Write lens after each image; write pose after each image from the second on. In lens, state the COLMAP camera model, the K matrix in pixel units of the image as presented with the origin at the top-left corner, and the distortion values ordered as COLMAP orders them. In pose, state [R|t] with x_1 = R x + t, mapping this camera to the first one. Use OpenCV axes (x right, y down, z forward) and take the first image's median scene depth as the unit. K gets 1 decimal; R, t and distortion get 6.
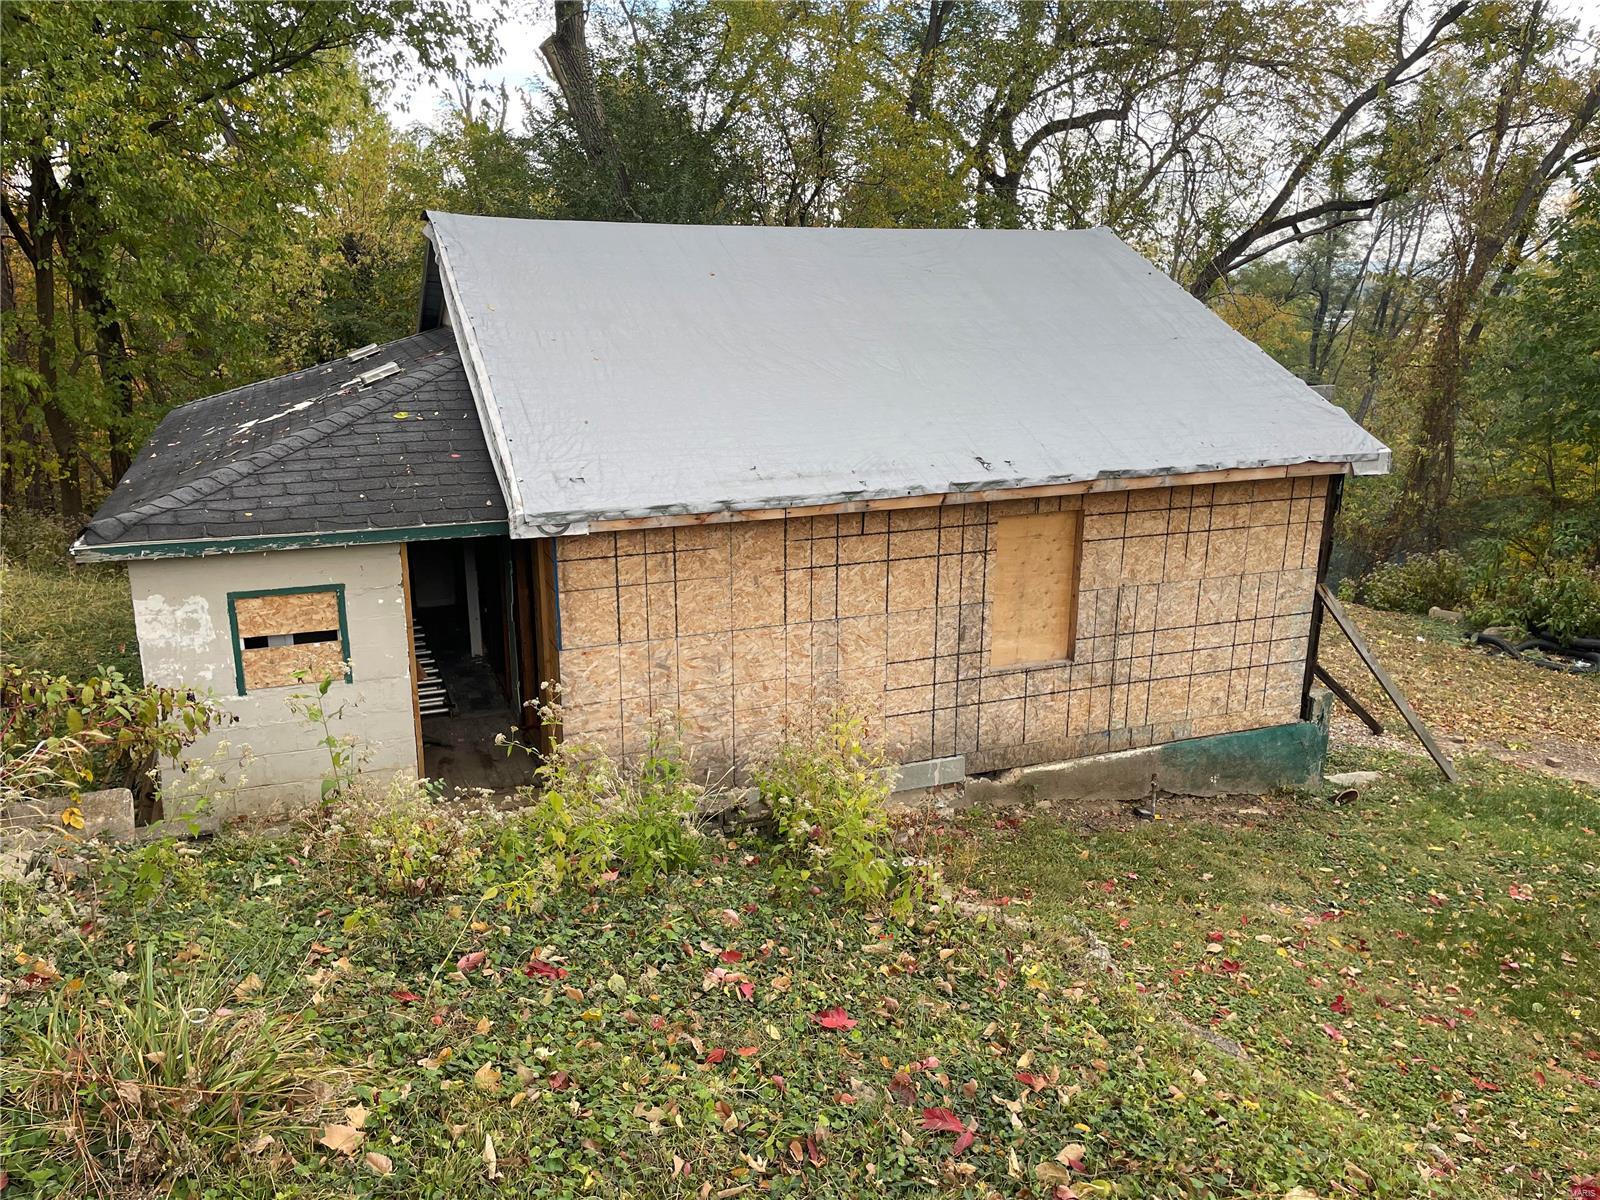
lens RADIAL K [[1235.6, 0, 794.1], [0, 1235.6, 602.1], [0, 0, 1]] dist [0.073233, -0.092019]
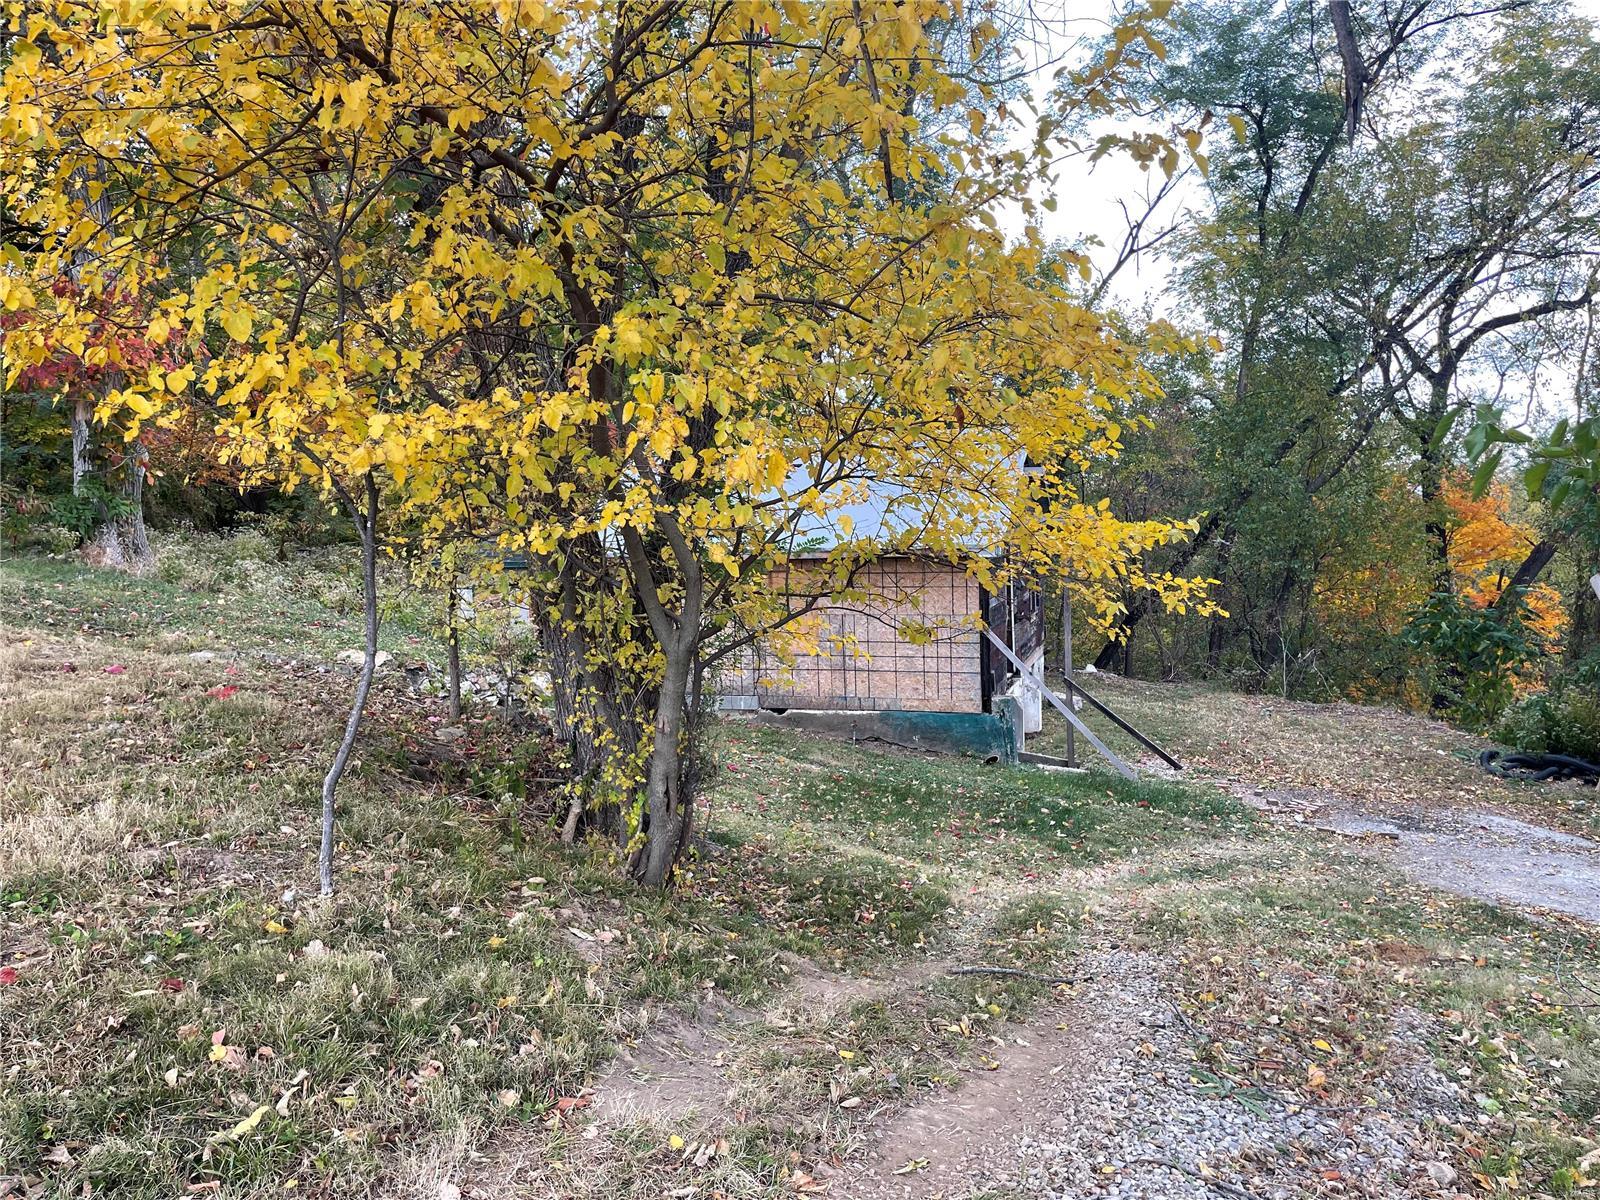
lens RADIAL K [[1235.6, 0, 798.8], [0, 1235.6, 597.9], [0, 0, 1]] dist [0.073233, -0.092019]
pose [[0.760333, 0.017175, -0.649307, 1.396157], [-0.136364, 0.981593, -0.133717, 0.216776], [0.635058, 0.190211, 0.748679, -0.418893]]
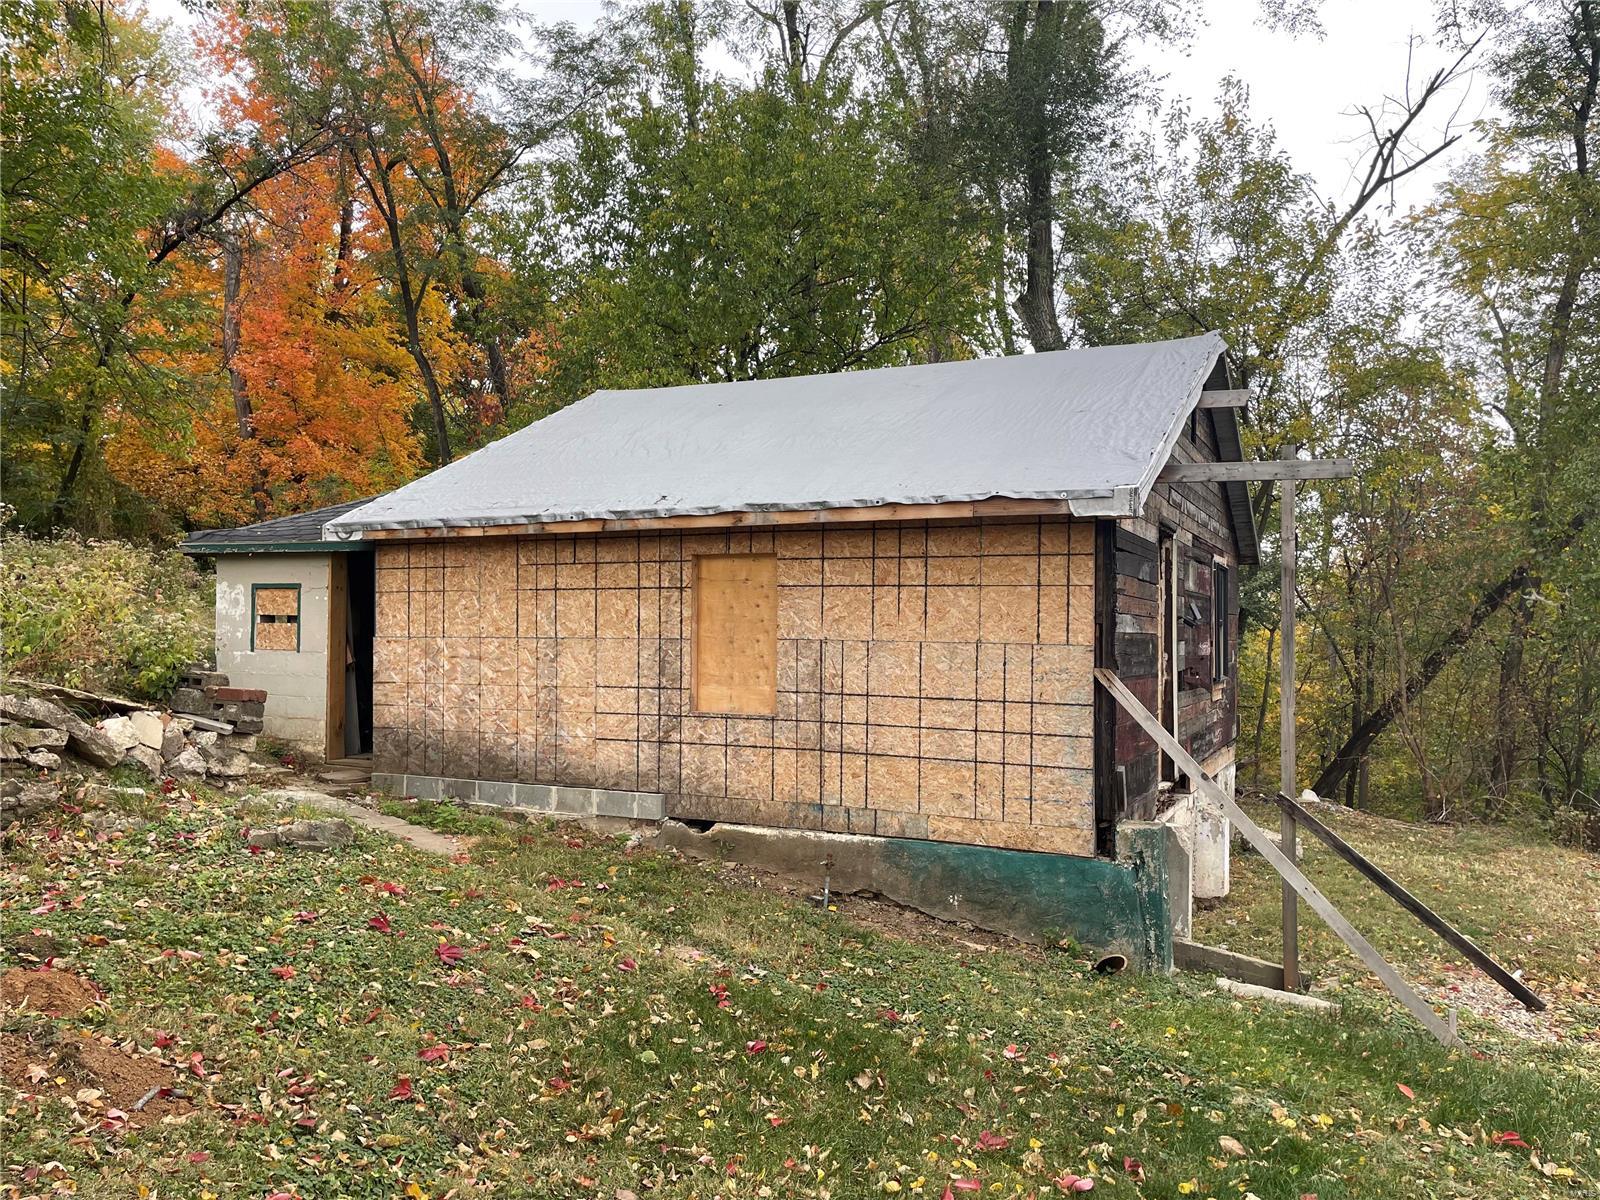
lens RADIAL K [[1235.6, 0, 802.6], [0, 1235.6, 602.8], [0, 0, 1]] dist [0.073233, -0.092019]
pose [[0.661846, -0.014068, -0.749508, 0.943495], [-0.202823, 0.959173, -0.197105, 0.146353], [0.721680, 0.282471, 0.631971, 0.391946]]
